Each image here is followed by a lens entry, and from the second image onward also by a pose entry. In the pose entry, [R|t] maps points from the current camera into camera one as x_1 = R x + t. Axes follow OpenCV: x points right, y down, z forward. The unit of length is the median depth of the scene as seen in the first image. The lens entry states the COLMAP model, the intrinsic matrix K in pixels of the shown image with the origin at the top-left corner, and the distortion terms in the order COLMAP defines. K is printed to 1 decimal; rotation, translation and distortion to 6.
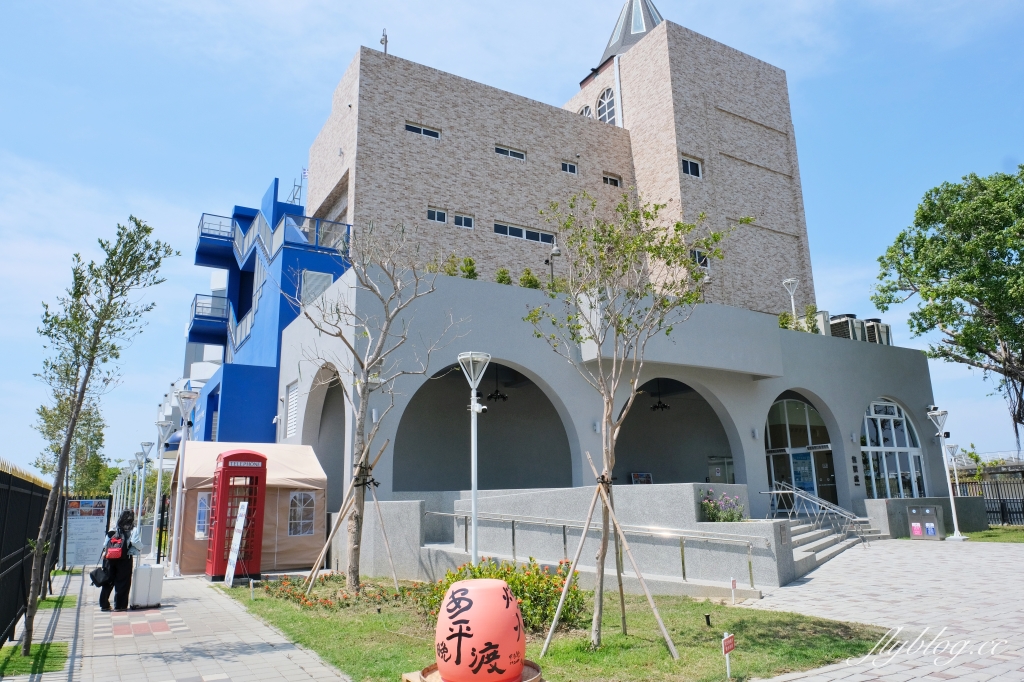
lens RADIAL K [[695.7, 0, 510.5], [0, 695.7, 340.1], [0, 0, 1]] dist [0.000259, 0.000327]
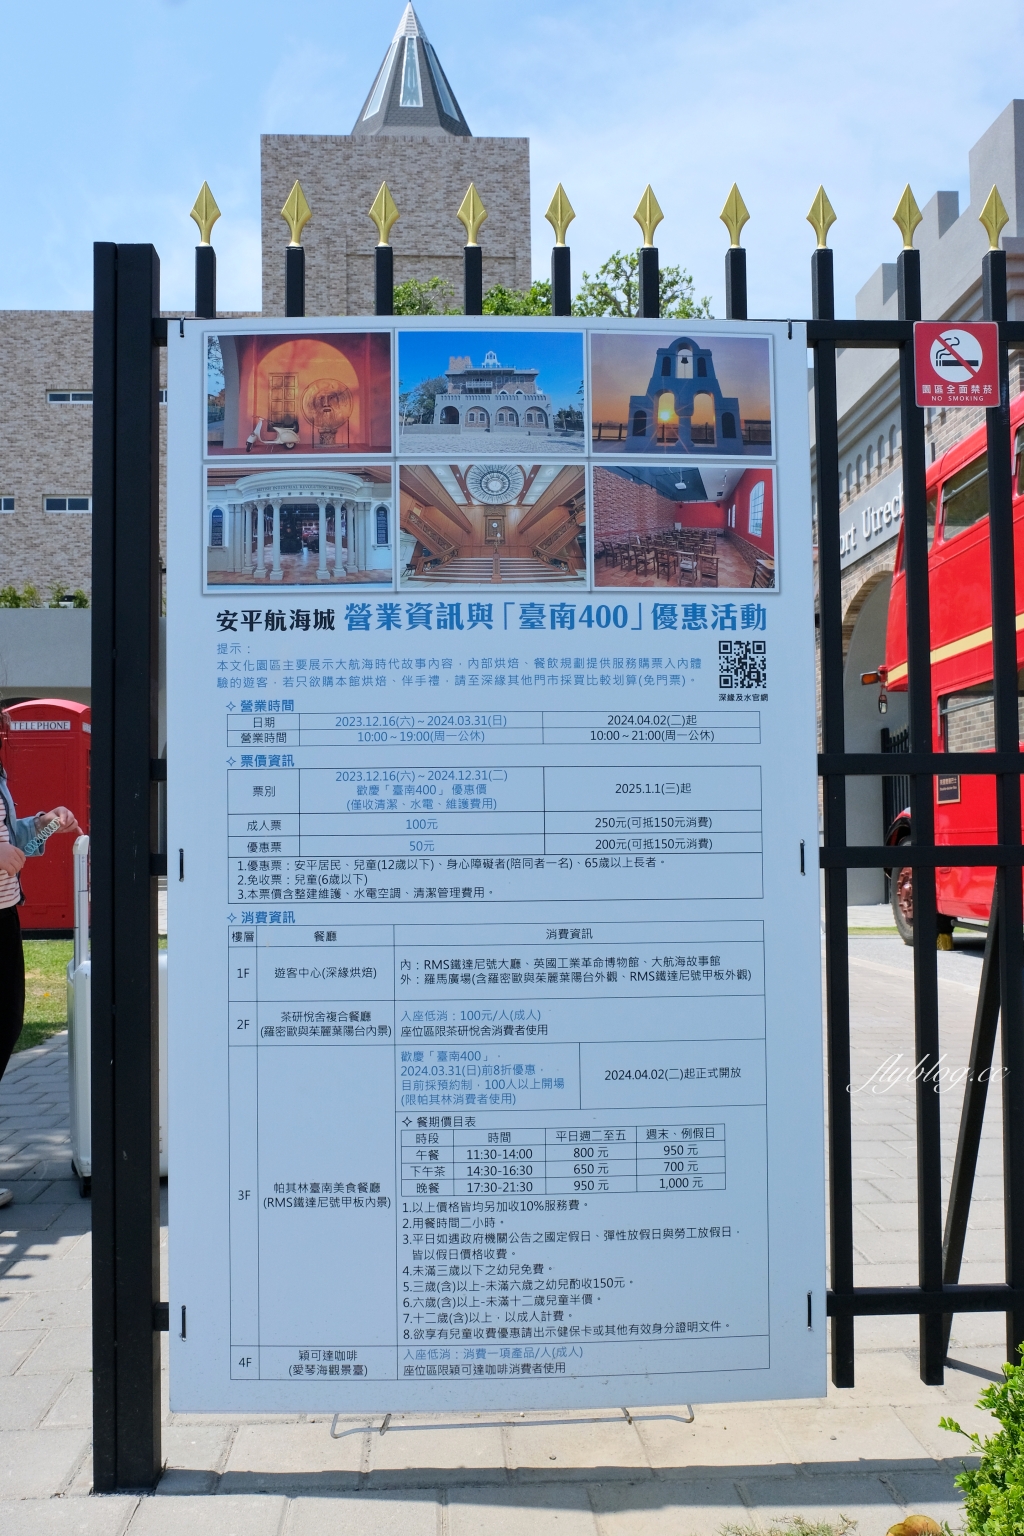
lens RADIAL K [[1127.6, 0, 511.7], [0, 1127.6, 769.8], [0, 0, 1]] dist [-0.000032, 0.000684]
pose [[0.882757, -0.003968, -0.469813, 1.028039], [0.100590, 0.978374, 0.180740, -0.042113], [0.458936, -0.206808, 0.864065, 0.060234]]
